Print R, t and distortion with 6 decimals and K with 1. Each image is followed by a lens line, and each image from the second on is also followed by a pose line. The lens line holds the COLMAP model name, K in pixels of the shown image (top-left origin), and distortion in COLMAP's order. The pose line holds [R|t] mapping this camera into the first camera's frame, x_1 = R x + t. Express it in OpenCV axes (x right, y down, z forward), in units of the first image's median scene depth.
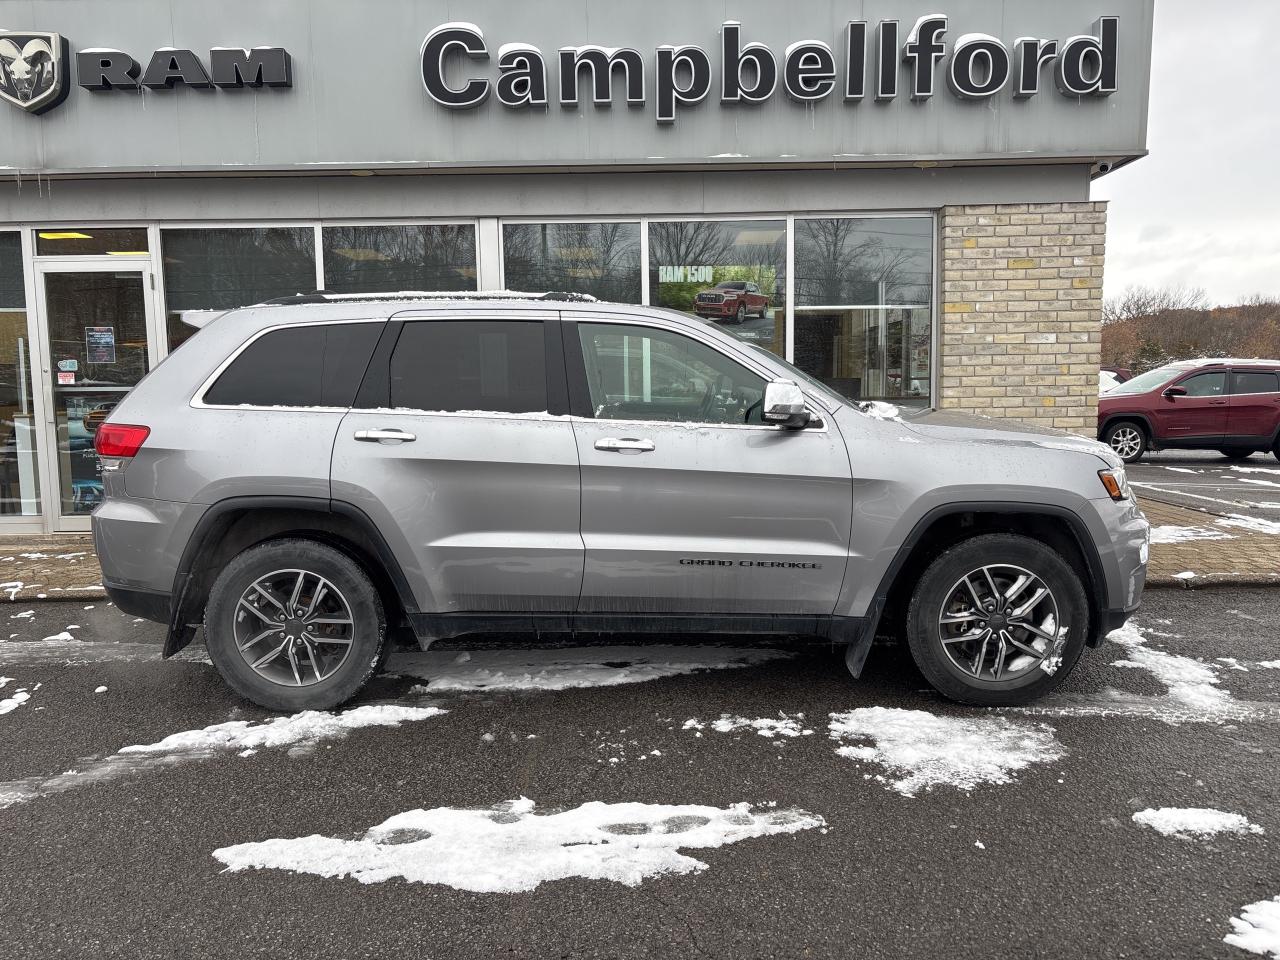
lens RADIAL K [[967.6, 0, 635.1], [0, 967.6, 482.7], [0, 0, 1]] dist [0.039320, -0.038256]
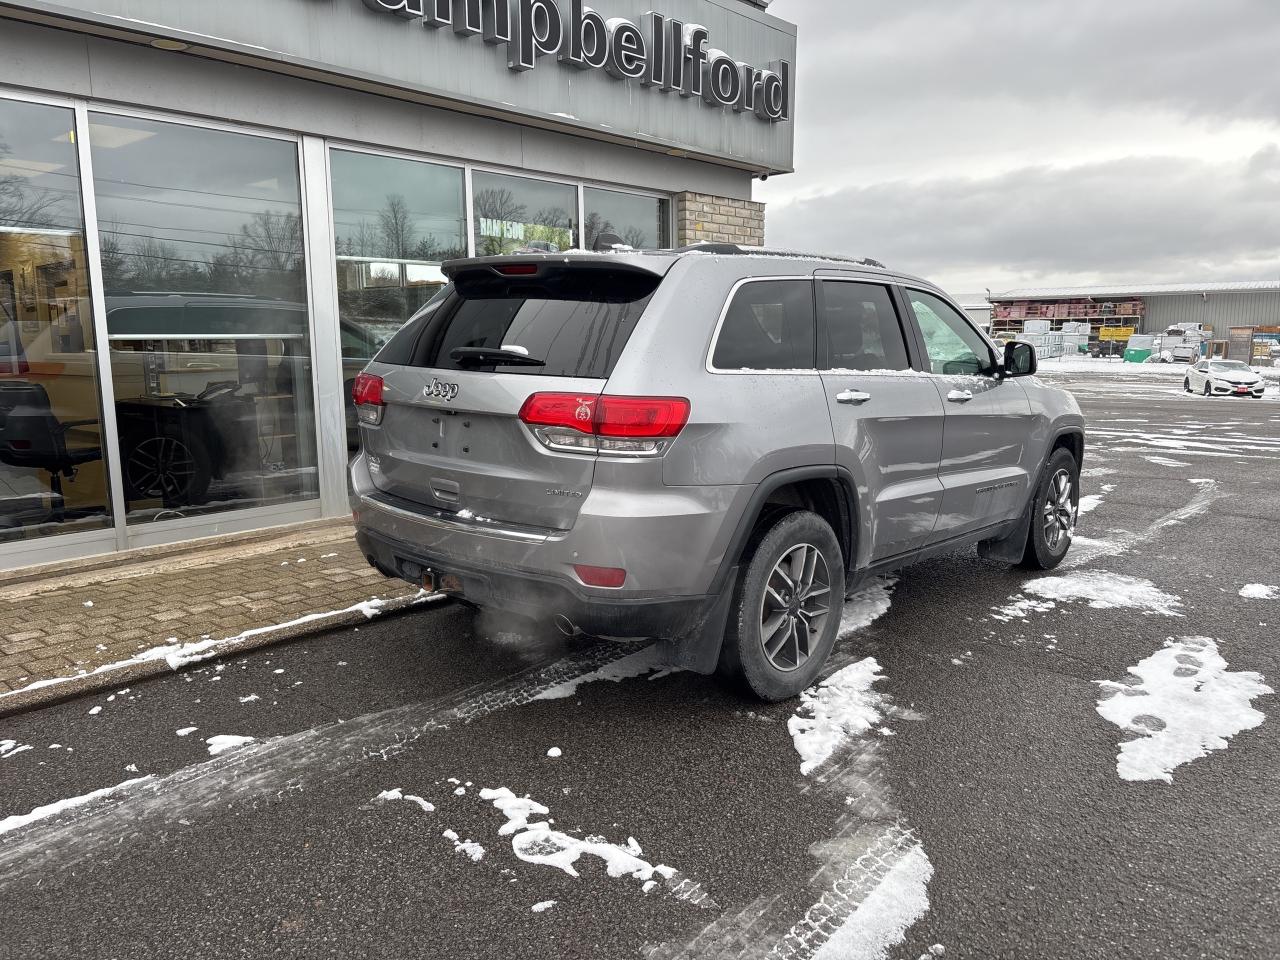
lens RADIAL K [[967.6, 0, 641.7], [0, 967.6, 485.3], [0, 0, 1]] dist [0.039320, -0.038256]
pose [[0.662982, -0.104796, 0.741265, -0.981624], [0.074121, 0.994478, 0.074300, -0.041266], [-0.744957, 0.005684, 0.667088, 0.427123]]
